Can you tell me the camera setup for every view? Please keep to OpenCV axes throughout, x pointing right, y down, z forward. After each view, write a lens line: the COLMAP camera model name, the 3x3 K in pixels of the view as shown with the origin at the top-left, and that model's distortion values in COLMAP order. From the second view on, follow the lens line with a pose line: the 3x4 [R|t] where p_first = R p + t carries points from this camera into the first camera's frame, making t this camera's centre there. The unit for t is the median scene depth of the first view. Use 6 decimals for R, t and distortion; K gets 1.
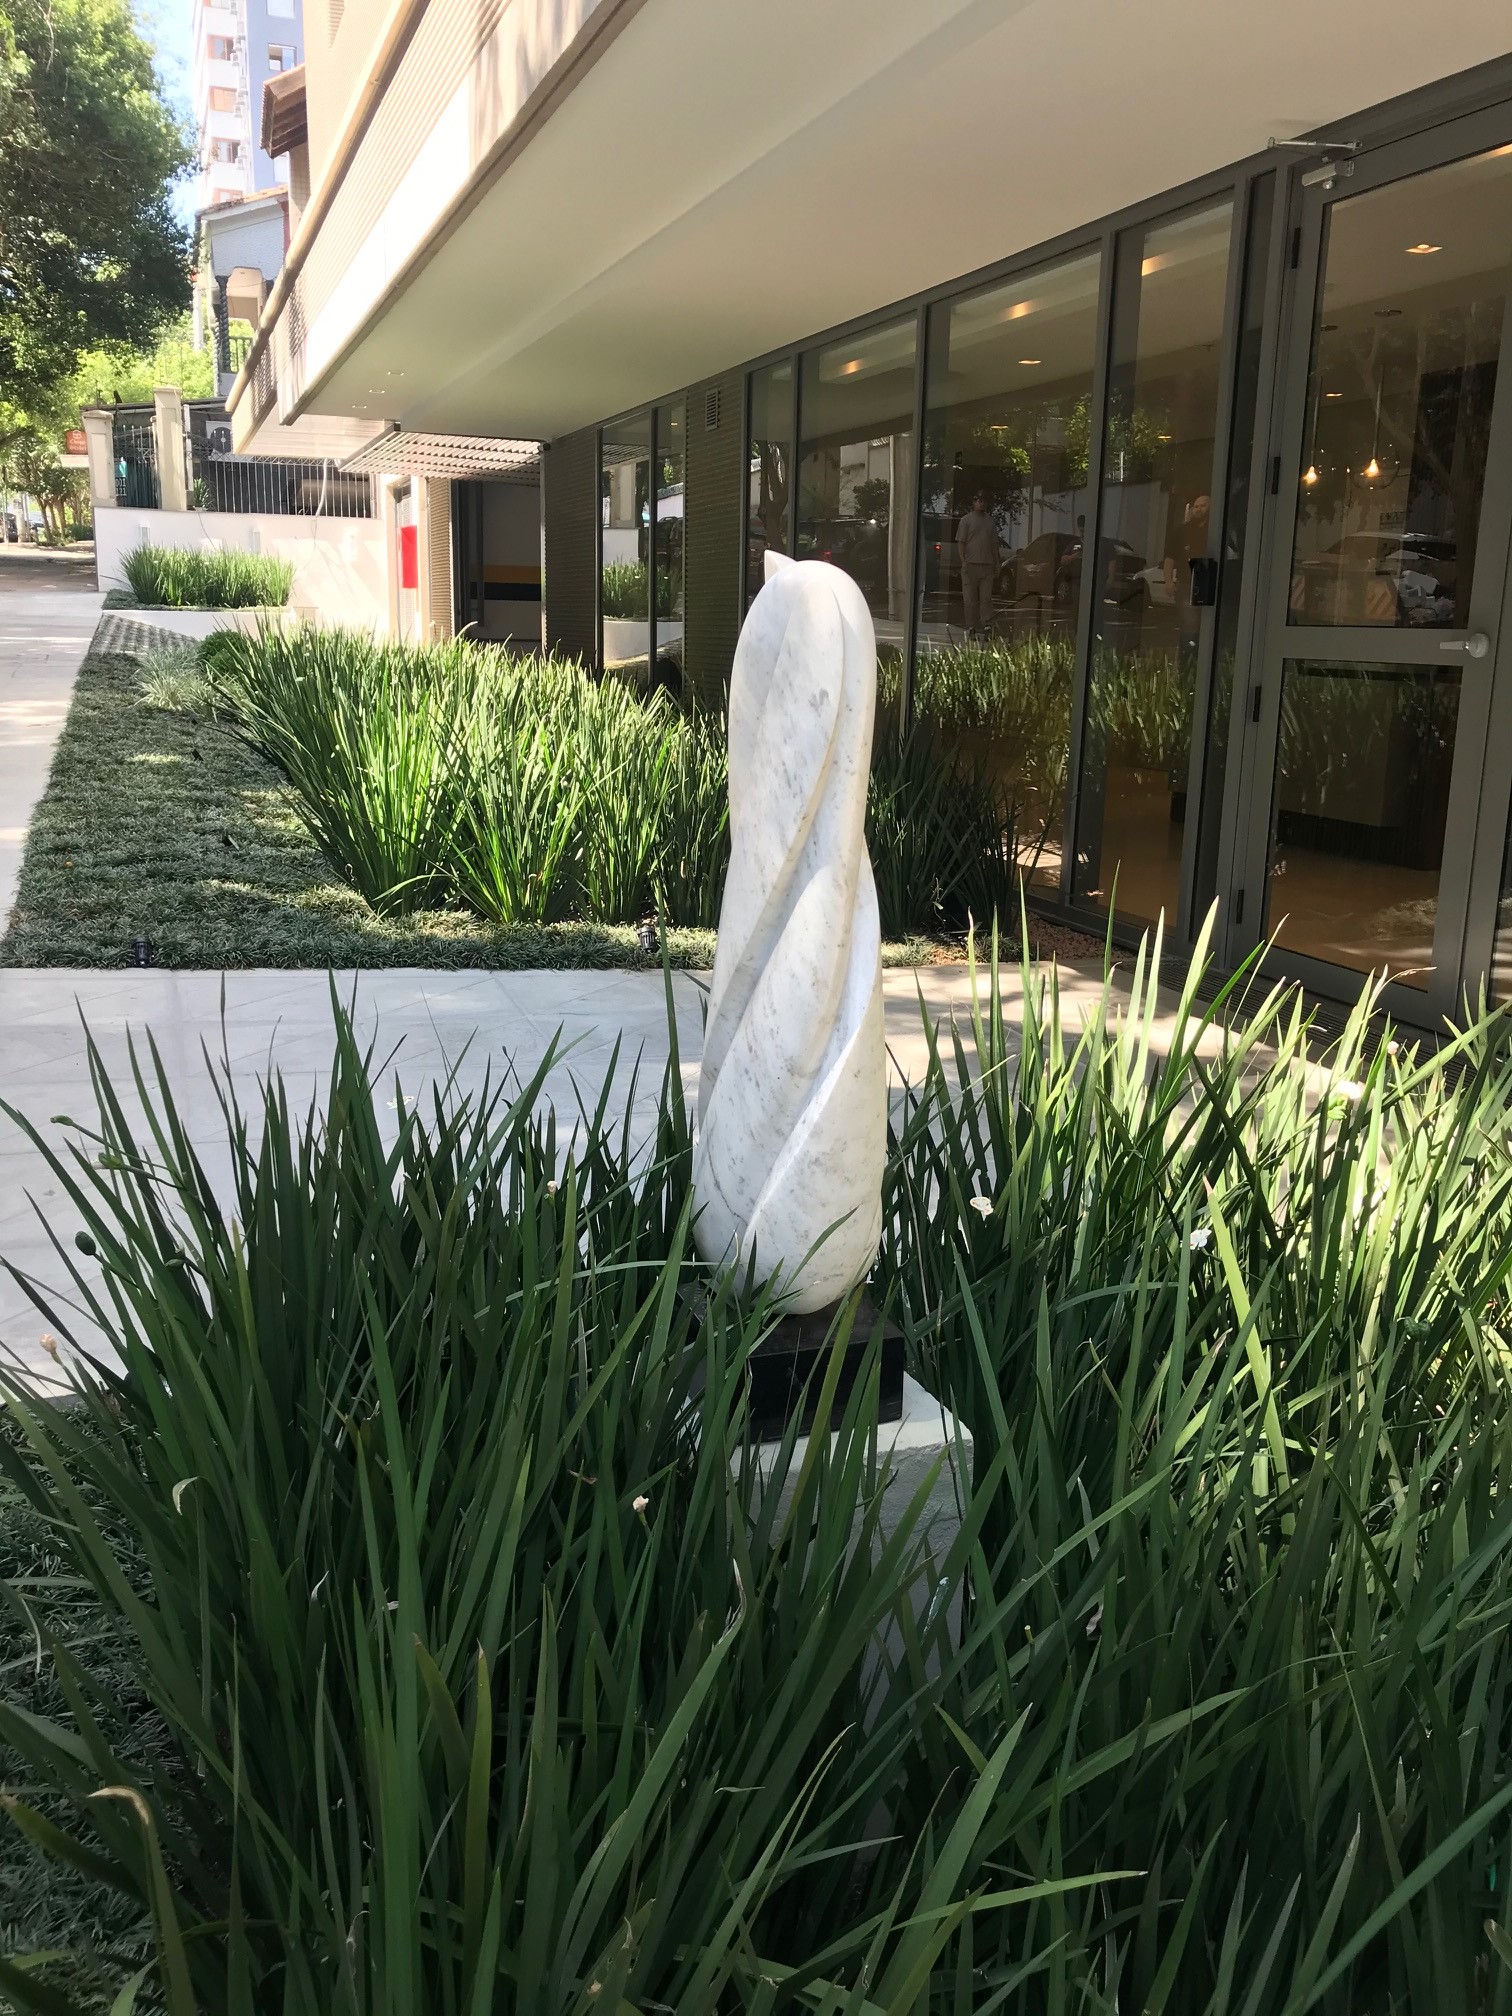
lens RADIAL K [[1651.2, 0, 756.0], [0, 1651.2, 1008.0], [0, 0, 1]] dist [0.009006, 0.000996]
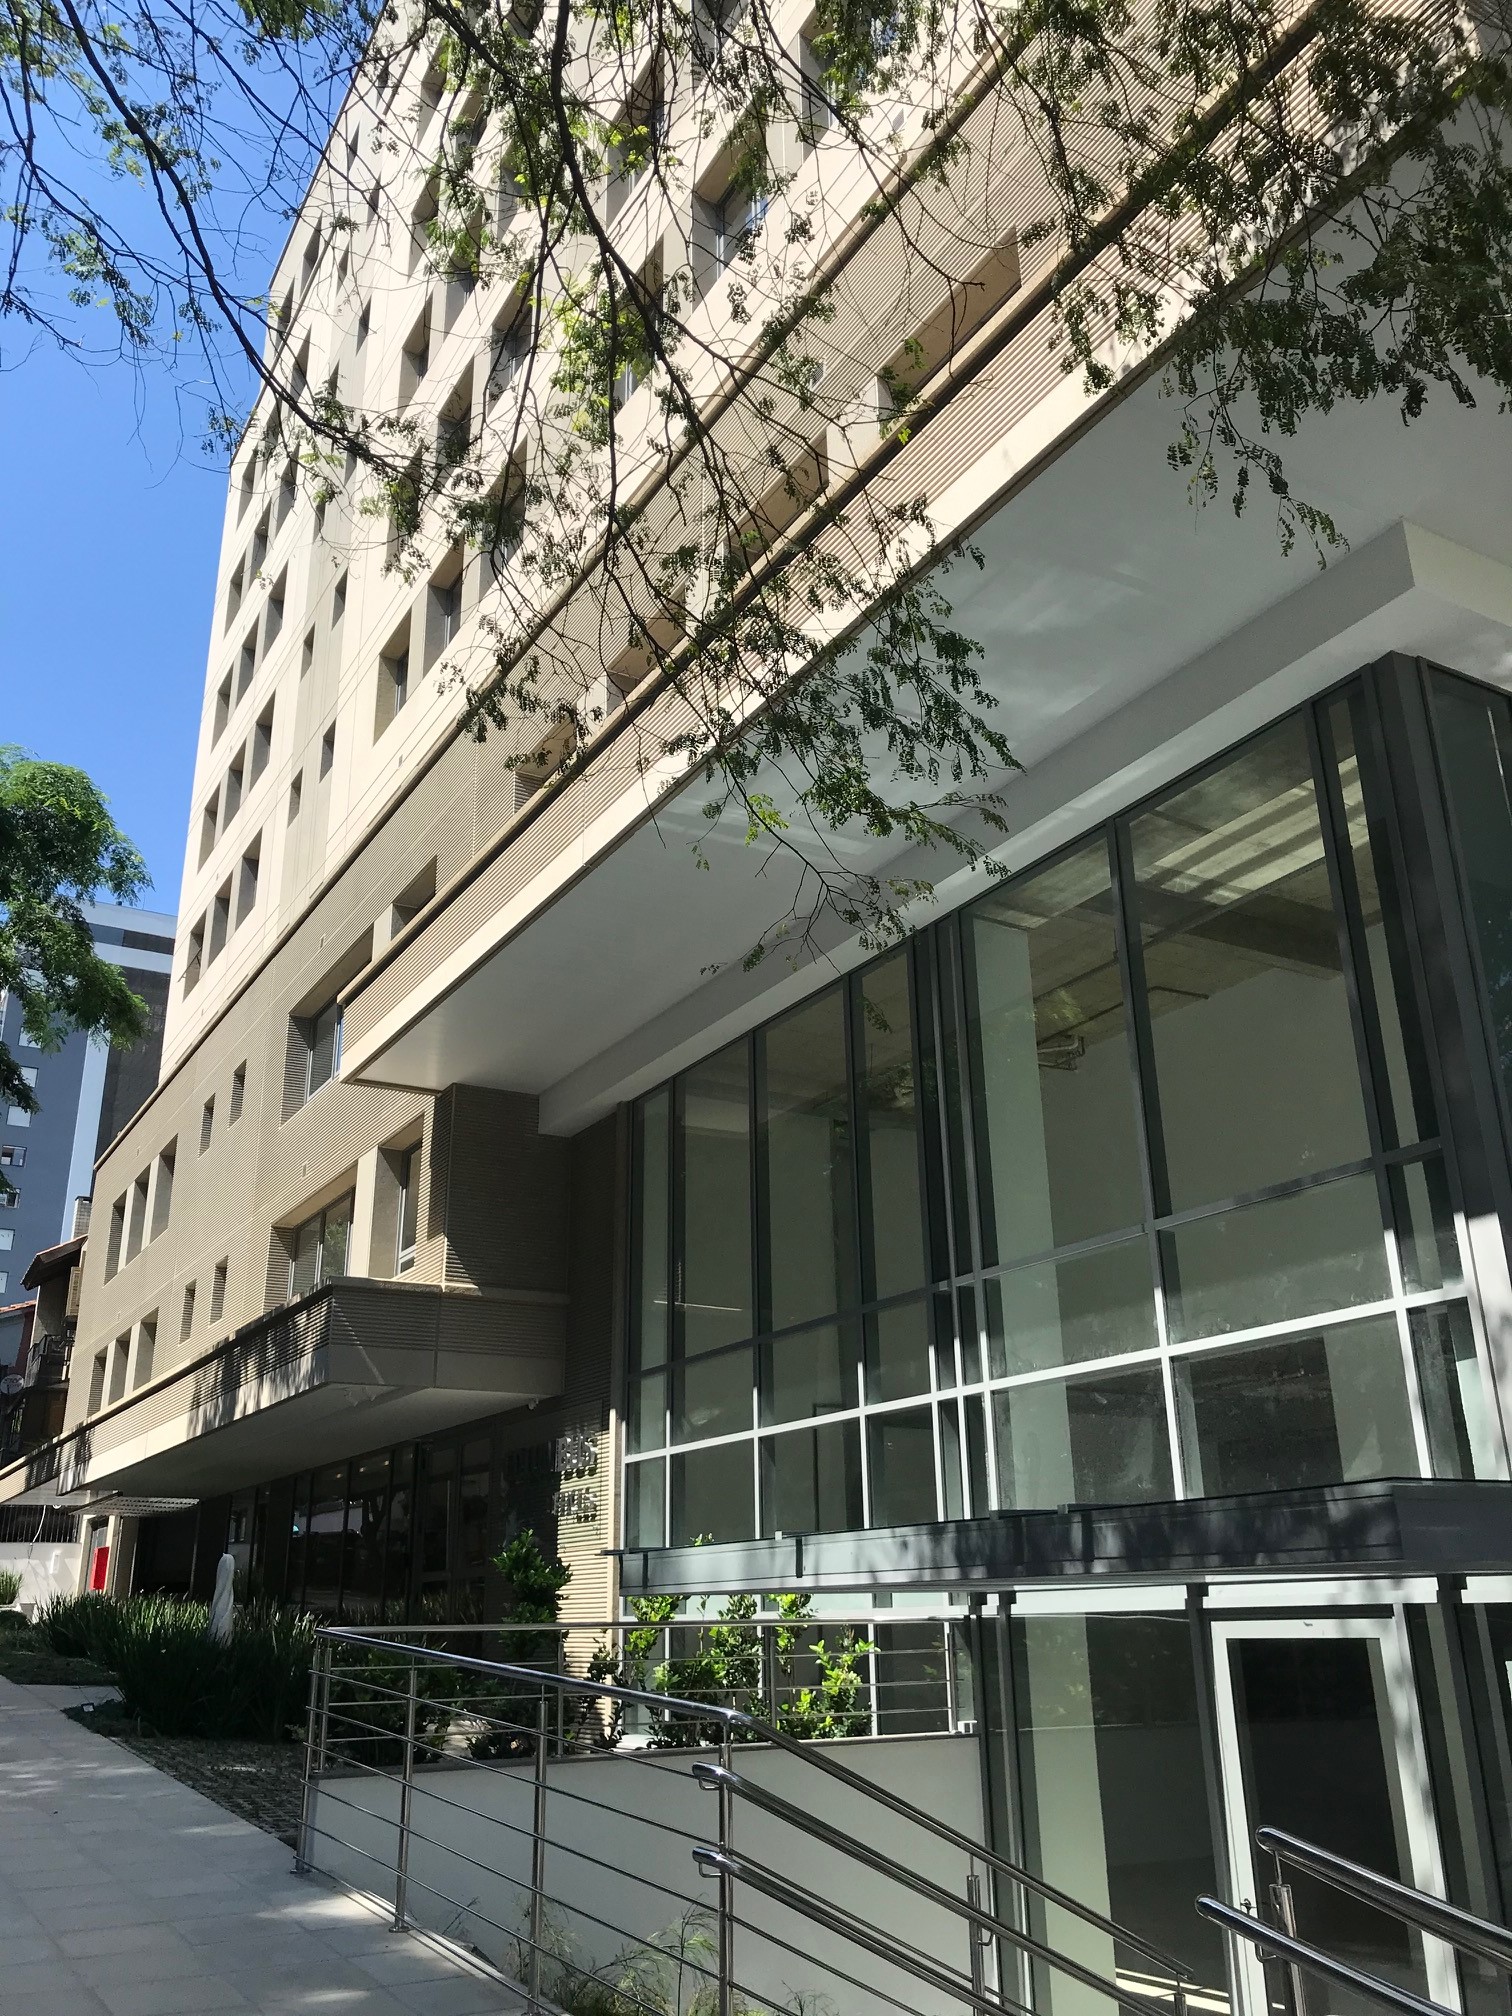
lens RADIAL K [[1651.2, 0, 756.0], [0, 1651.2, 1008.0], [0, 0, 1]] dist [0.009006, 0.000996]
pose [[0.982290, 0.031712, 0.184664, 0.079179], [0.076634, 0.831371, -0.550409, 0.174308], [-0.170978, 0.554813, 0.814217, -0.596333]]
